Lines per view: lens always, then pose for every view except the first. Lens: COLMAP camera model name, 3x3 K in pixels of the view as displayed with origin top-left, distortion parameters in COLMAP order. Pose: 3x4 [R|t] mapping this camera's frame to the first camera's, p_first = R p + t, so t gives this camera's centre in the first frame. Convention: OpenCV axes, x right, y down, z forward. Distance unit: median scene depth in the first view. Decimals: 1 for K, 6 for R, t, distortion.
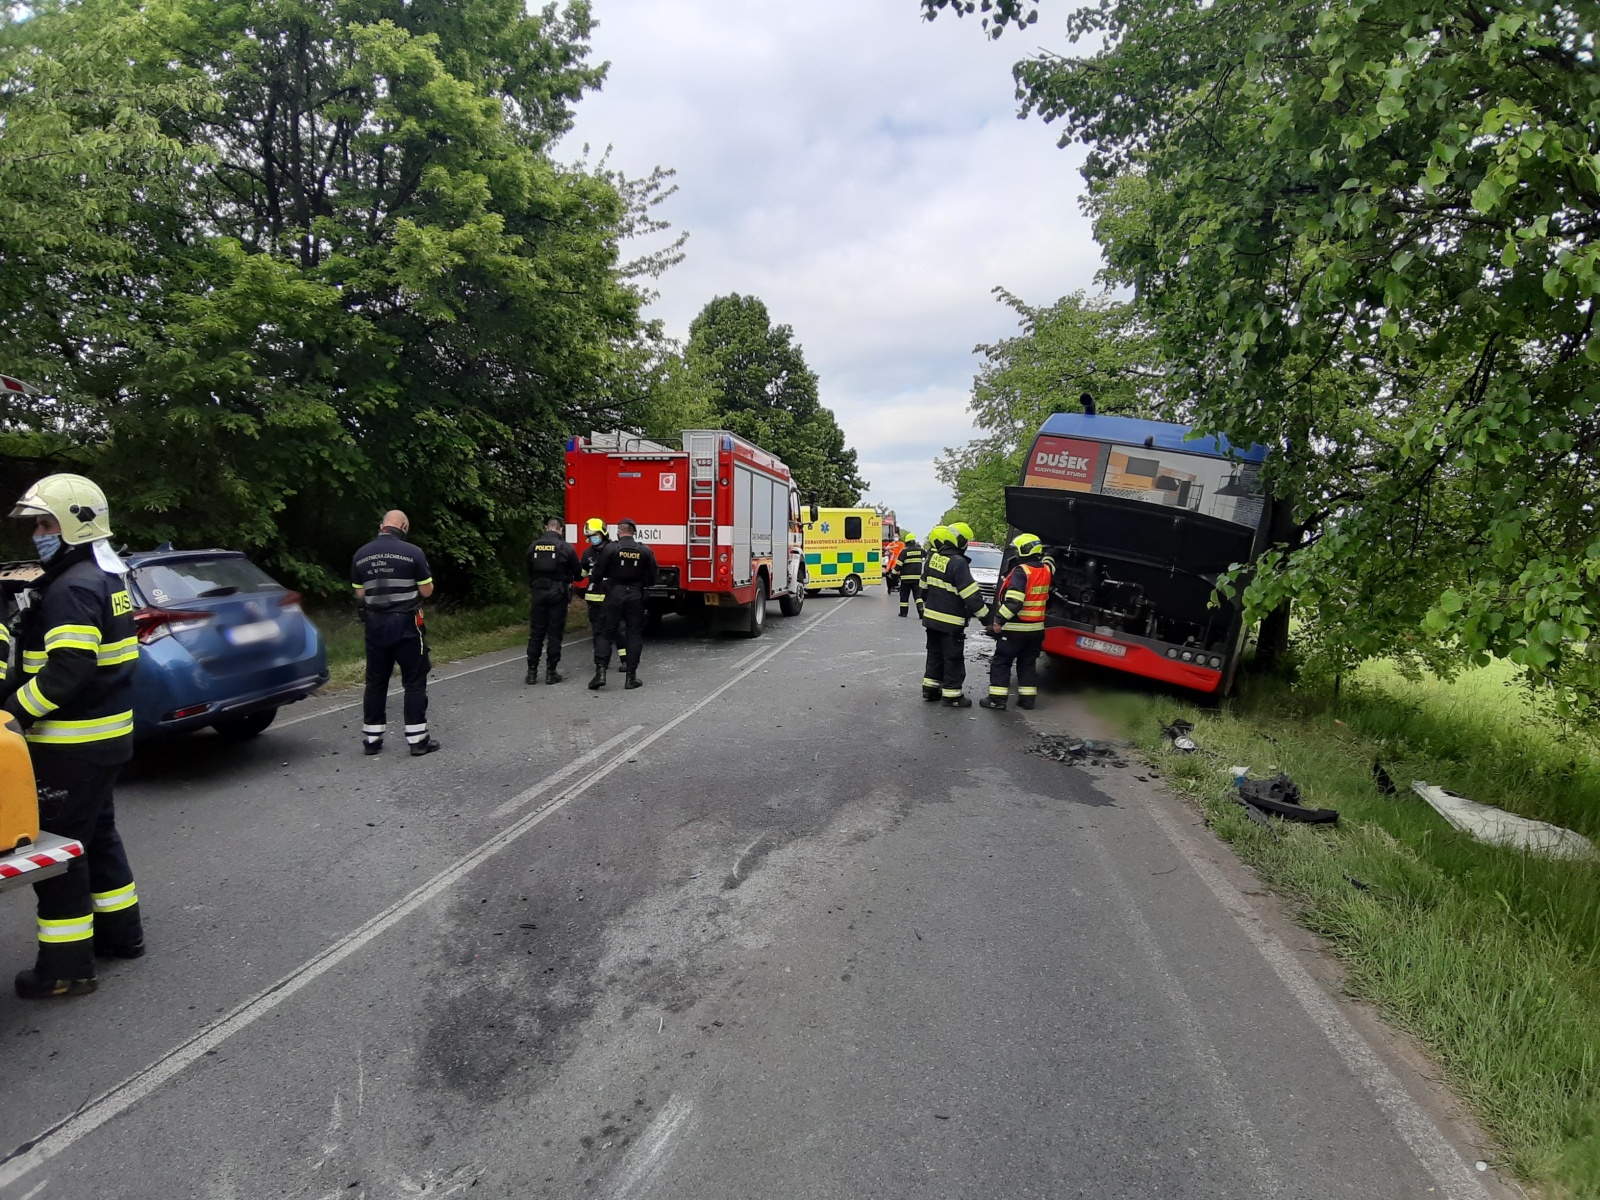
lens RADIAL K [[834.9, 0, 777.8], [0, 834.9, 596.9], [0, 0, 1]] dist [-0.105281, 0.000827]
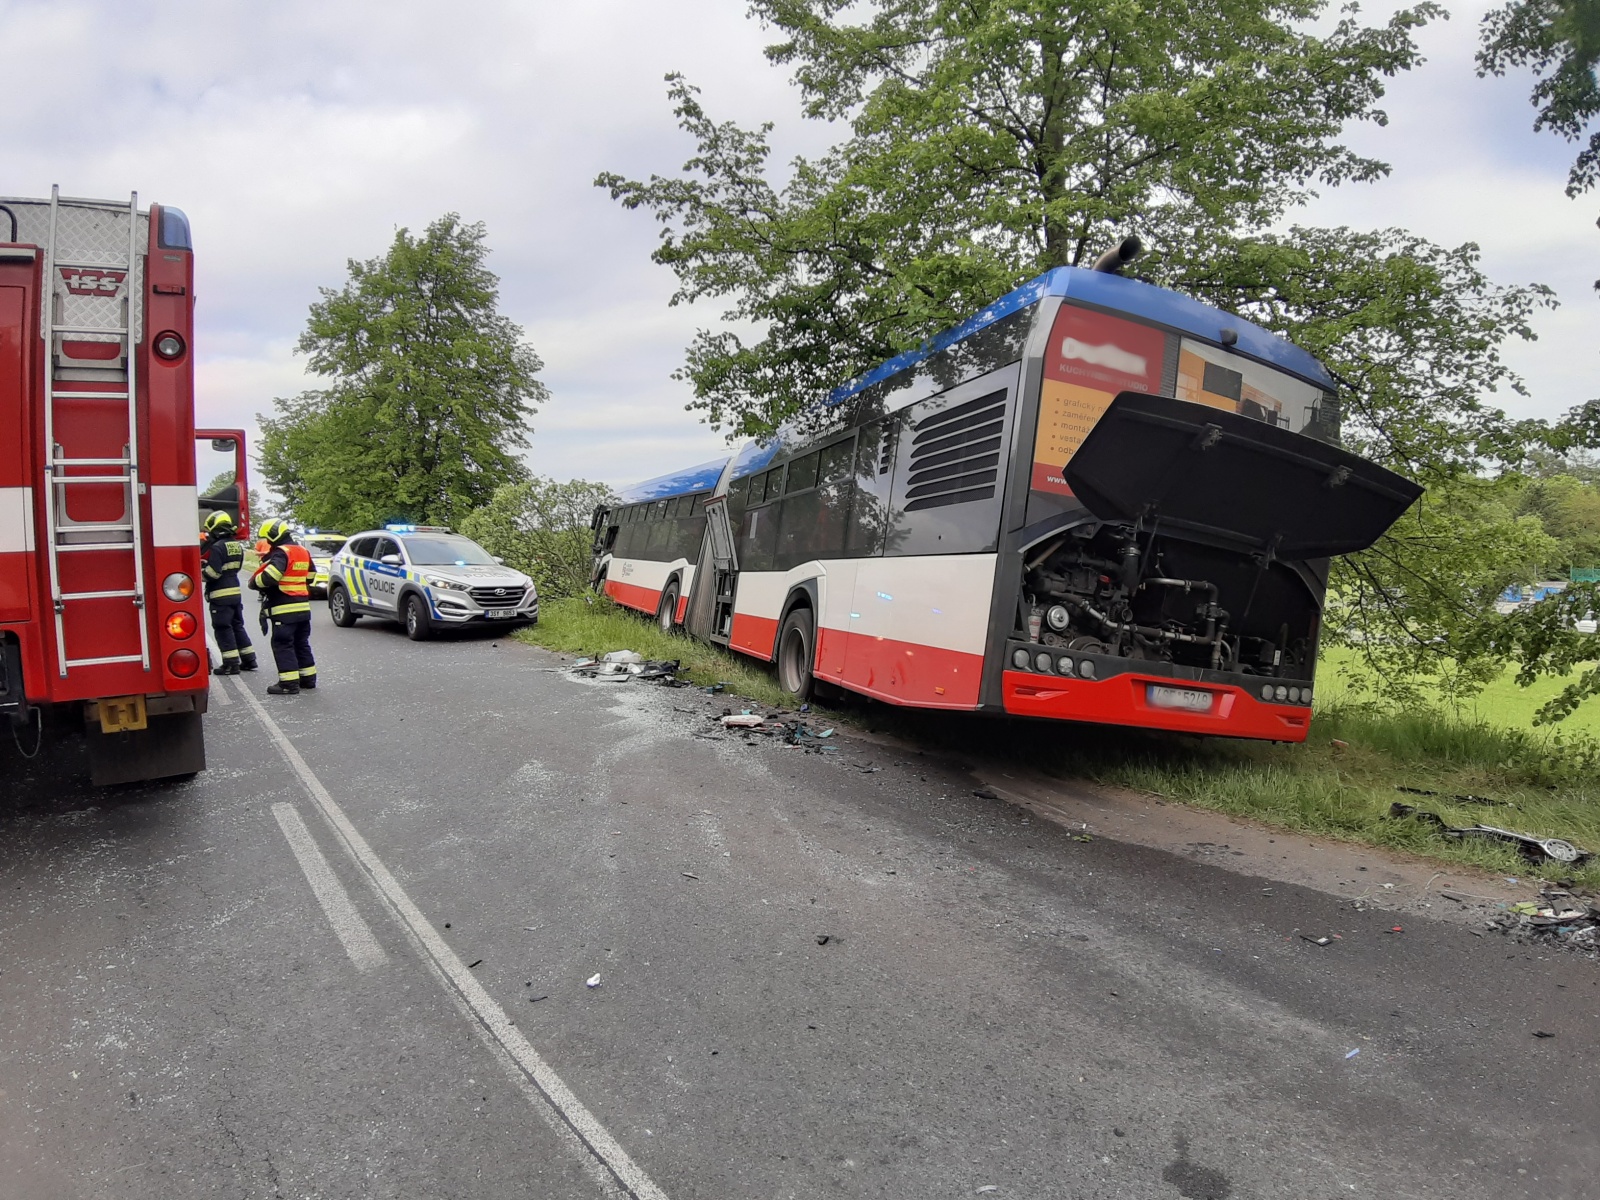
lens RADIAL K [[832.5, 0, 796.5], [0, 832.5, 598.9], [0, 0, 1]] dist [-0.097700, 0.000230]
pose [[0.639473, -0.087751, 0.763789, -0.172047], [0.068828, 0.996010, 0.056806, -0.051467], [-0.765726, 0.016244, 0.642961, 0.759531]]
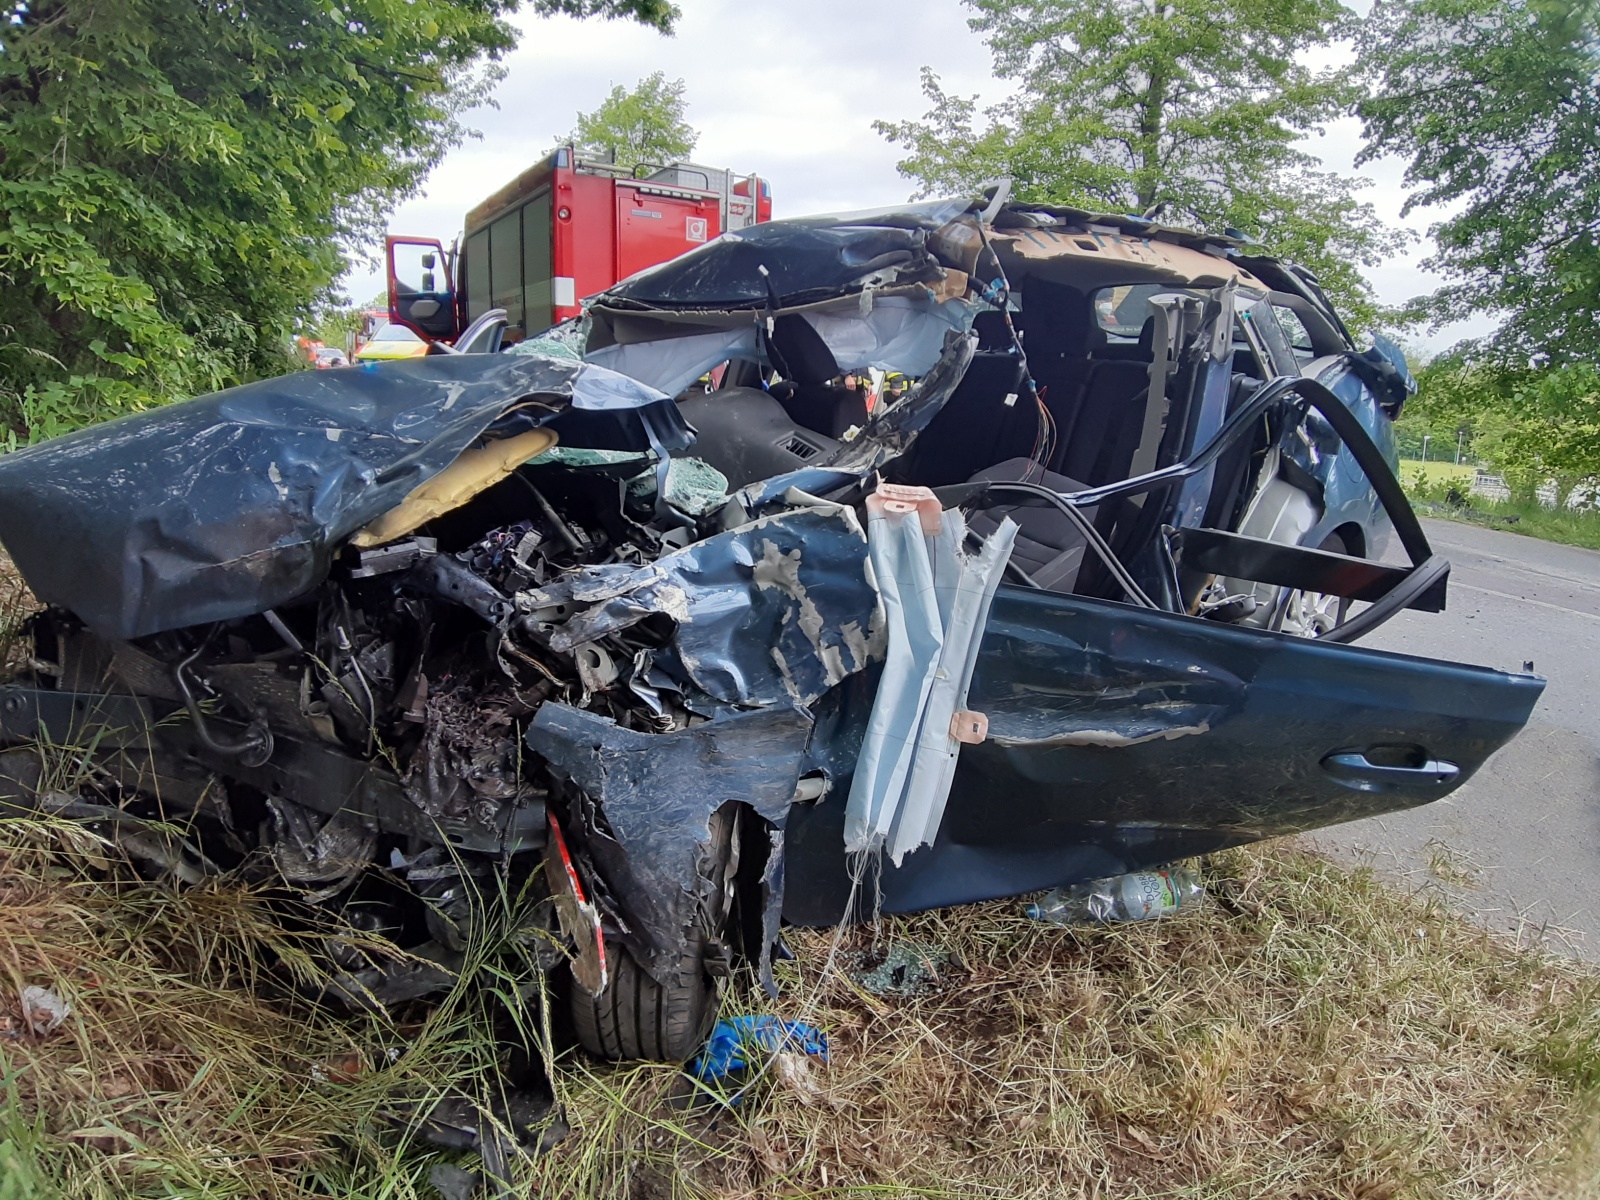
lens RADIAL K [[834.9, 0, 777.8], [0, 834.9, 596.9], [0, 0, 1]] dist [-0.105281, 0.000827]
pose [[0.743477, -0.160855, 0.649129, -0.764105], [0.008910, 0.972939, 0.230891, 0.025960], [-0.668703, -0.165878, 0.724791, 0.418371]]
